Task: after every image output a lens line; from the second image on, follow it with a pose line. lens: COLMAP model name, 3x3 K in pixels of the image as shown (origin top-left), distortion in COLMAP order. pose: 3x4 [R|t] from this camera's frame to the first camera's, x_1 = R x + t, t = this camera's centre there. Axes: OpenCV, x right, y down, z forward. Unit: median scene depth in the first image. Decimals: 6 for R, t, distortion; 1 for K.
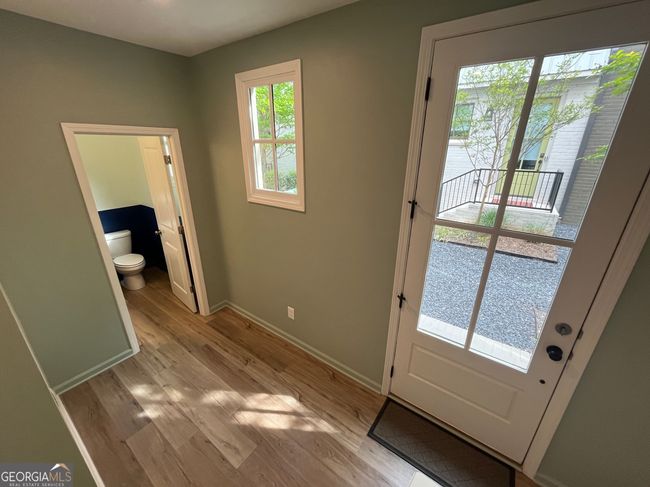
lens RADIAL K [[263.2, 0, 325.8], [0, 263.2, 242.1], [0, 0, 1]] dist [-0.000460, -0.000350]
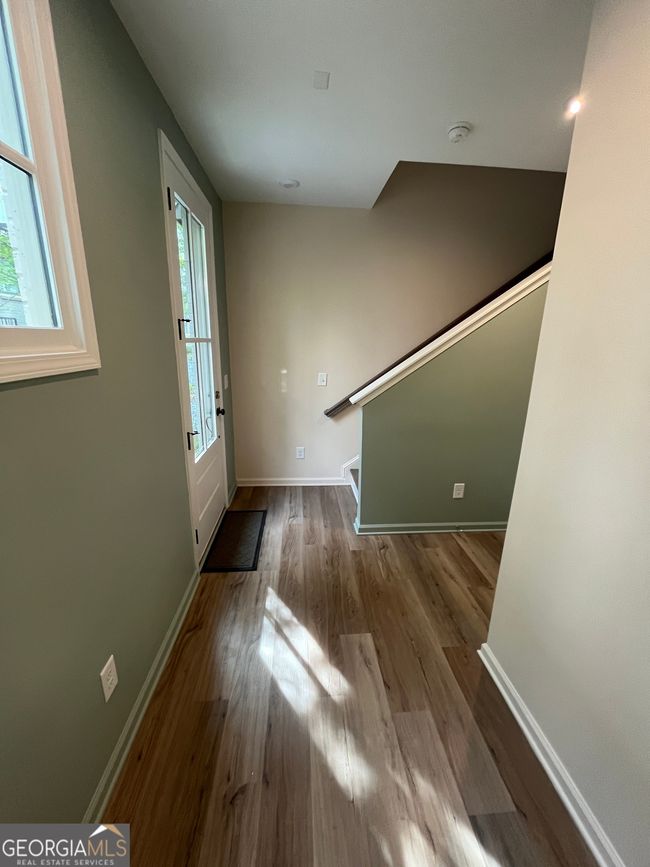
lens RADIAL K [[351.0, 0, 325.0], [0, 351.0, 433.5], [0, 0, 1]] dist [-0.000460, -0.000350]
pose [[-0.643245, -0.215976, 0.734568, -0.844002], [0.248055, 0.848863, 0.466797, -0.227757], [-0.724365, 0.482478, -0.492453, 1.218014]]
